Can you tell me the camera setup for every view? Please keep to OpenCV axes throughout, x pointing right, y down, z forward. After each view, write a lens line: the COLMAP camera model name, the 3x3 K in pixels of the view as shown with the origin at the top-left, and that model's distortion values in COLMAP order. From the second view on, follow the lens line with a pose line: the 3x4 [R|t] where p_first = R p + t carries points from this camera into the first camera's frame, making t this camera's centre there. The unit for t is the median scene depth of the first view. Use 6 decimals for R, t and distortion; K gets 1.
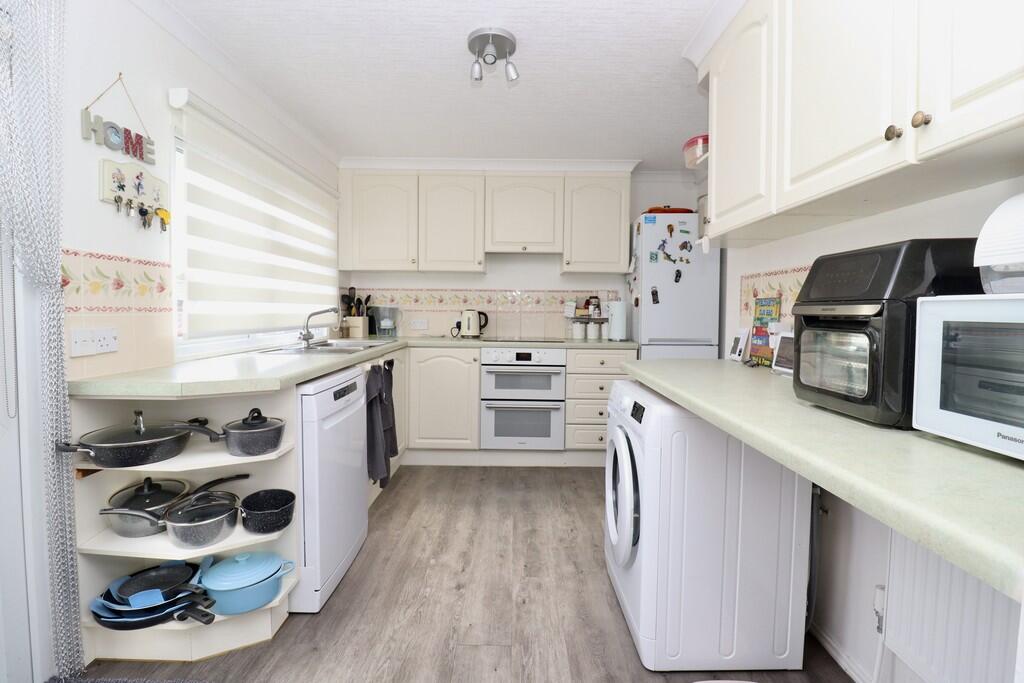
lens RADIAL K [[473.1, 0, 511.9], [0, 473.1, 338.6], [0, 0, 1]] dist [-0.004927, -0.008355]
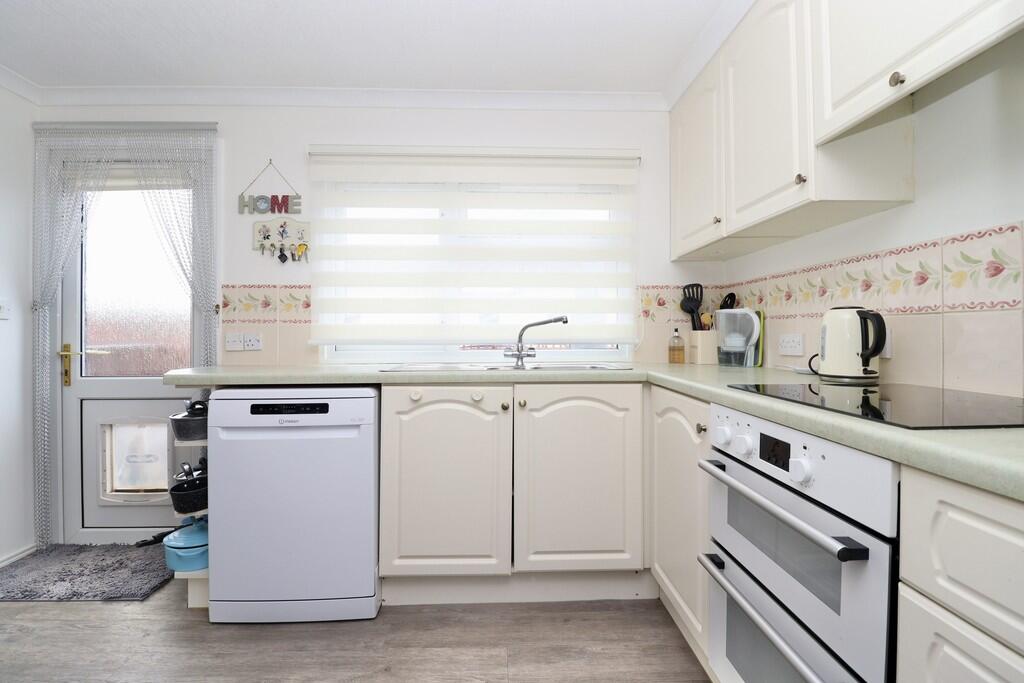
lens RADIAL K [[473.1, 0, 513.5], [0, 473.1, 335.2], [0, 0, 1]] dist [-0.004927, -0.008355]
pose [[0.047471, -0.007623, -0.998844, 0.635086], [-0.056376, 0.998356, -0.010299, -0.045657], [0.997280, 0.056800, 0.046963, 1.640919]]
